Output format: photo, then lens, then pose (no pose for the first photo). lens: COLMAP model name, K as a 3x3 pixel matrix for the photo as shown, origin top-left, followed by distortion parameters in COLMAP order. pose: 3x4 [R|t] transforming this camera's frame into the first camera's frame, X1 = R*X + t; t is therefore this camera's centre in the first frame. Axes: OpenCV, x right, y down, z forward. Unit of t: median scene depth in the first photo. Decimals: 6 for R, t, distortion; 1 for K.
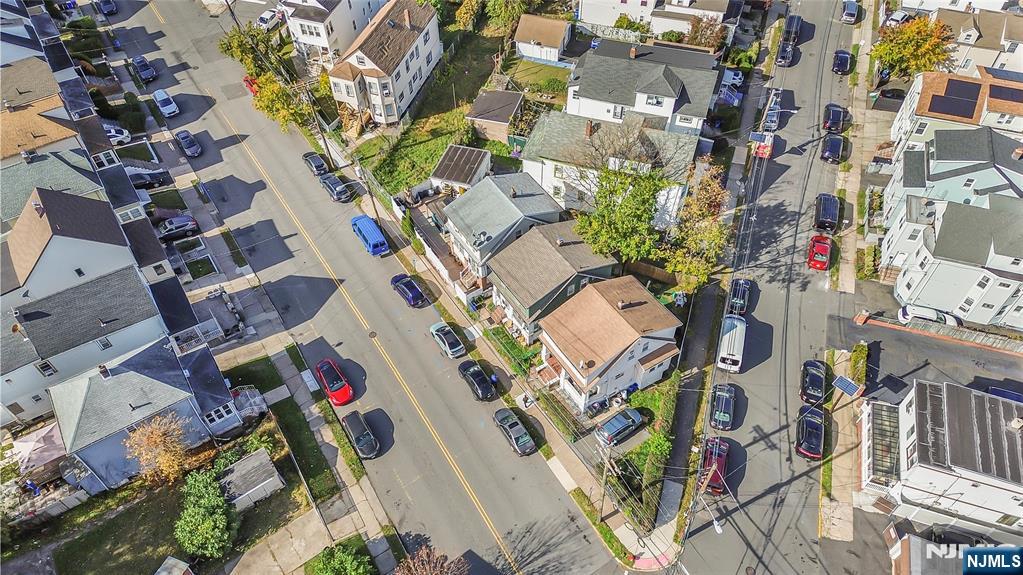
lens RADIAL K [[702.0, 0, 511.5], [0, 702.0, 287.5], [0, 0, 1]] dist [0.254596, -0.258166]
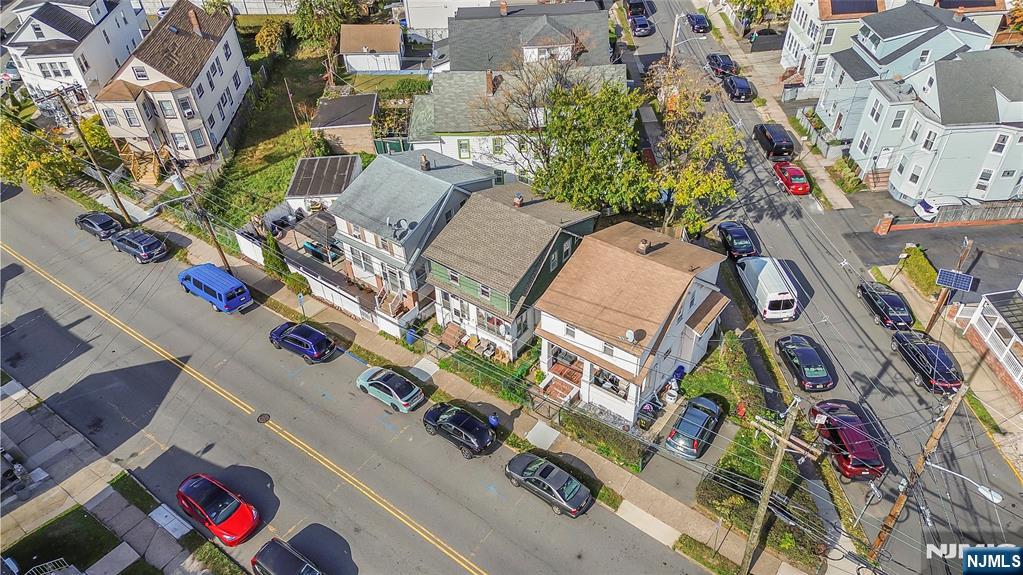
lens RADIAL K [[702.0, 0, 511.5], [0, 702.0, 287.5], [0, 0, 1]] dist [0.254596, -0.258166]
pose [[0.936493, -0.237568, 0.257957, -0.115960], [0.278319, 0.951016, -0.134566, 0.091797], [-0.213352, 0.197815, 0.956739, 0.299024]]
